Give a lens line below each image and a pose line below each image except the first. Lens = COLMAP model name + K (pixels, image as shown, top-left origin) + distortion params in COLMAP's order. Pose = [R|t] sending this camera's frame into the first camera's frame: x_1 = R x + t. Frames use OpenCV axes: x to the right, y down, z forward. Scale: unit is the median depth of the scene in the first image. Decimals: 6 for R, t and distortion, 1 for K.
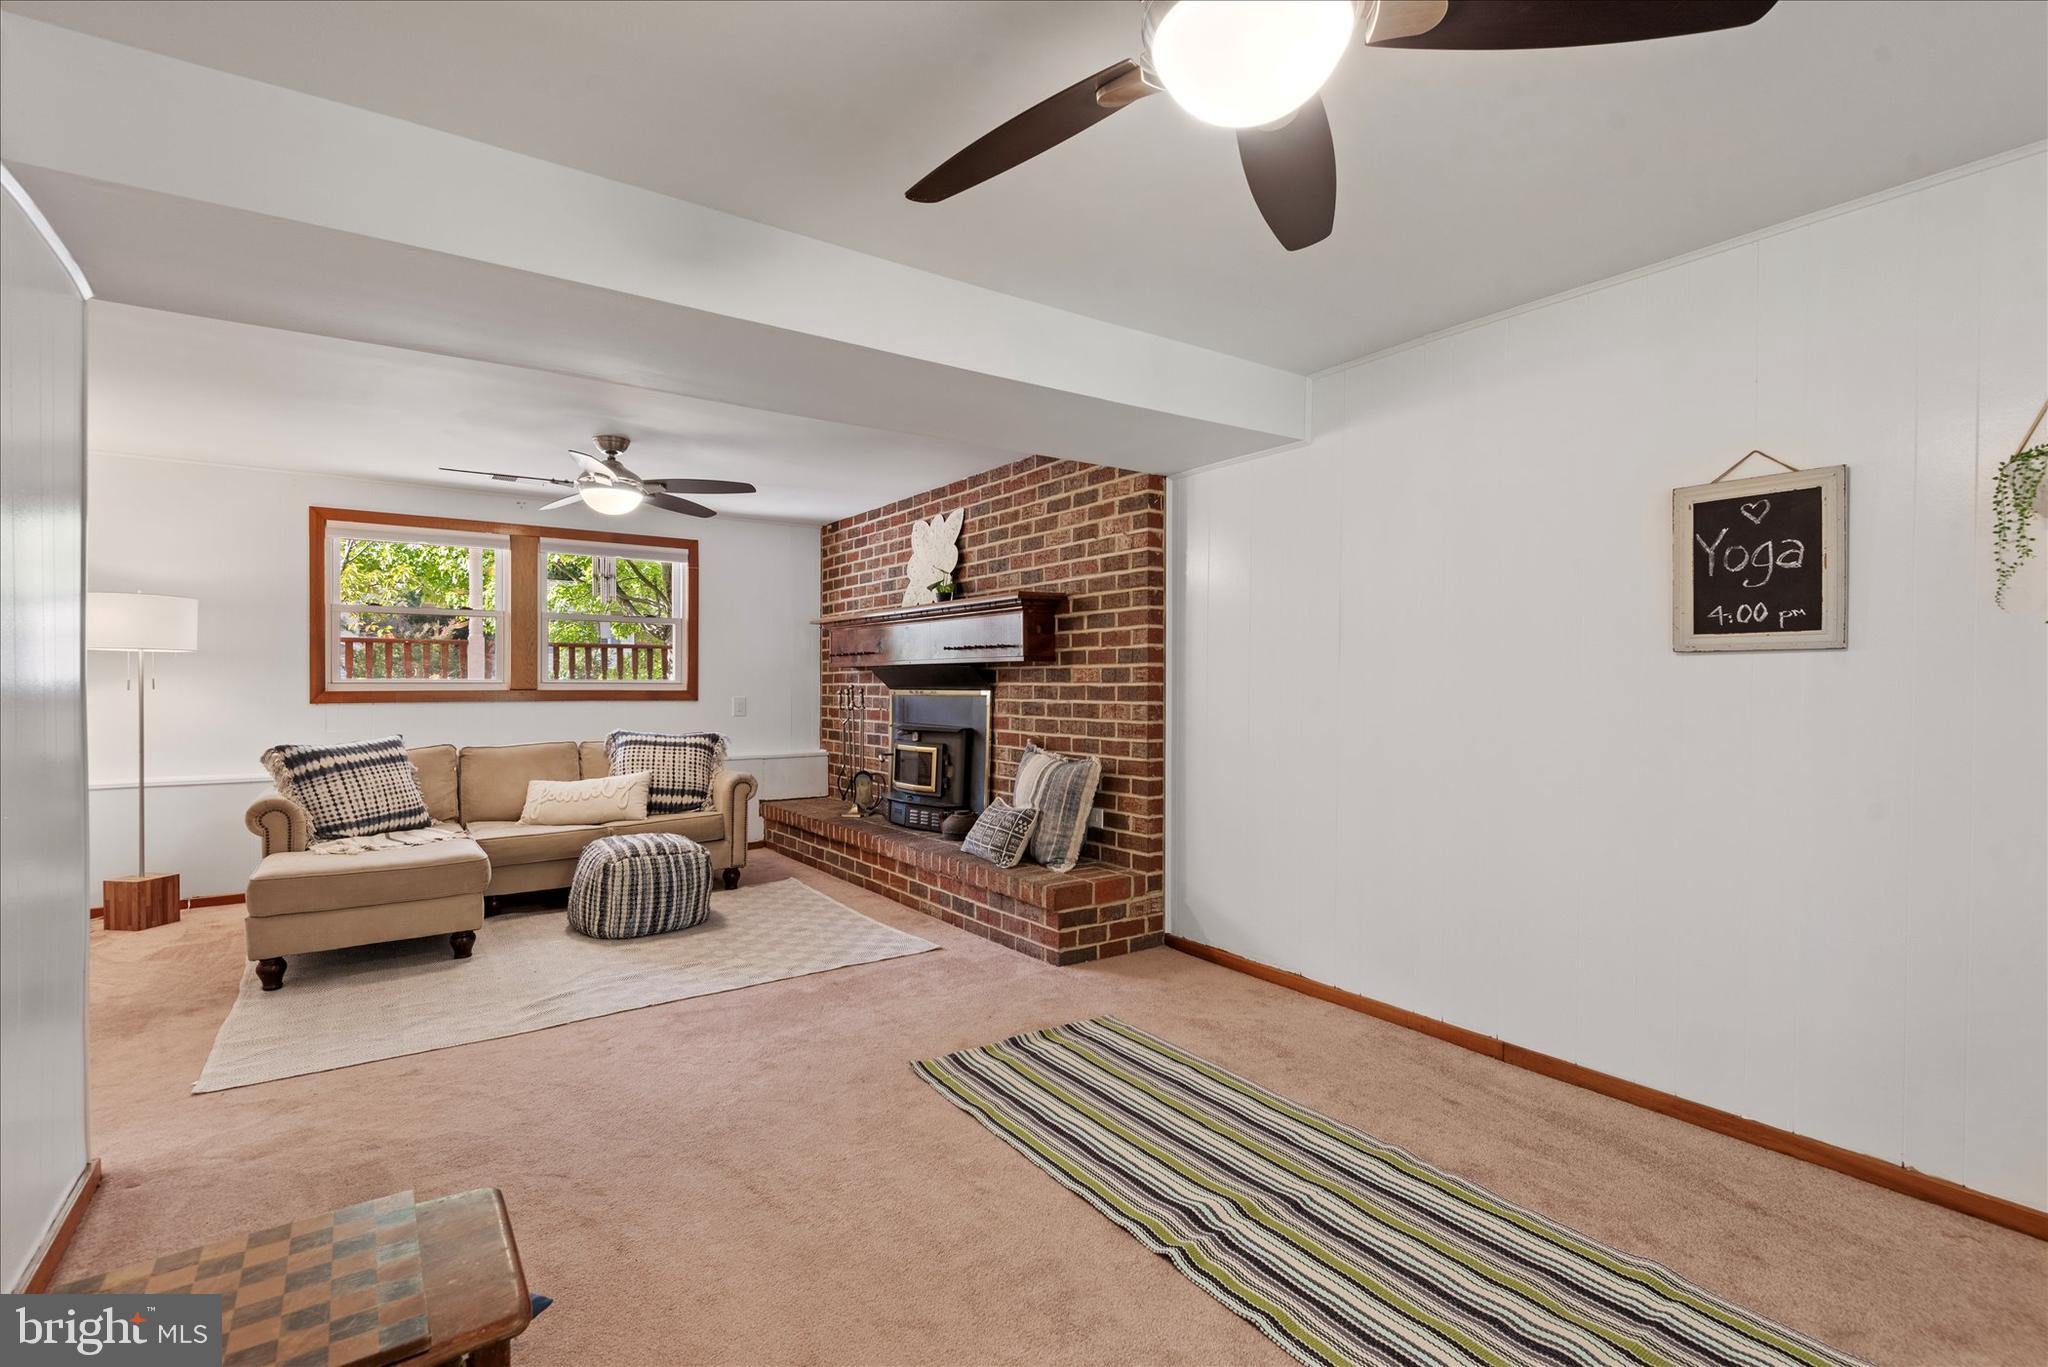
lens RADIAL K [[943.5, 0, 1012.2], [0, 943.5, 686.6], [0, 0, 1]] dist [0.028801, -0.000269]
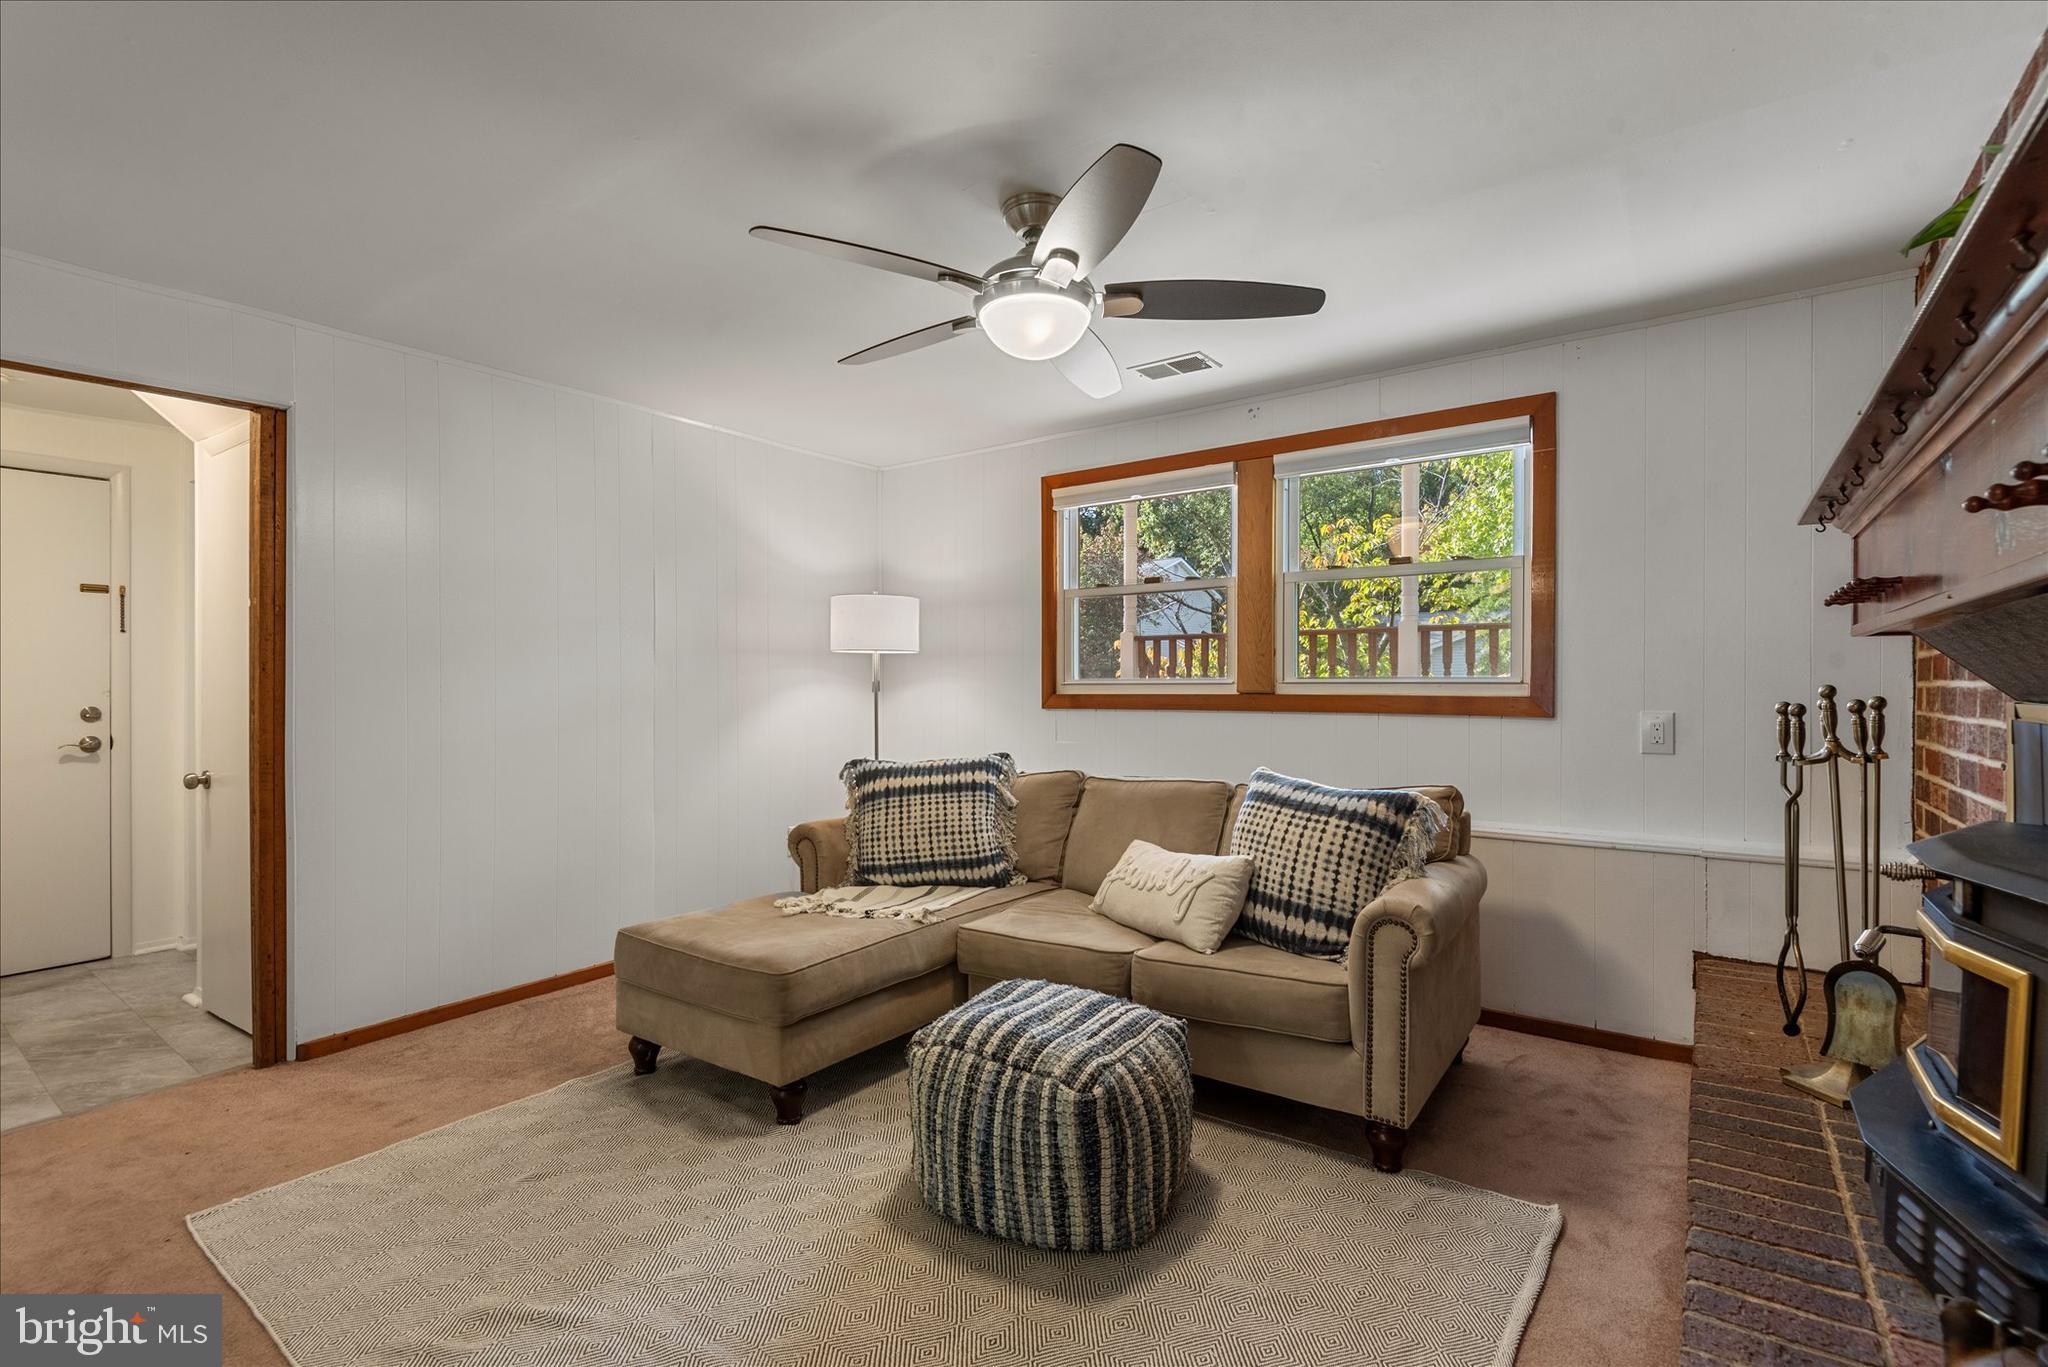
lens RADIAL K [[943.5, 0, 1012.2], [0, 943.5, 686.6], [0, 0, 1]] dist [0.028801, -0.000269]
pose [[0.335518, 0.001845, -0.942032, 0.052020], [0.002235, 0.999994, 0.002755, -0.003813], [0.942031, -0.003029, 0.335511, 0.708552]]
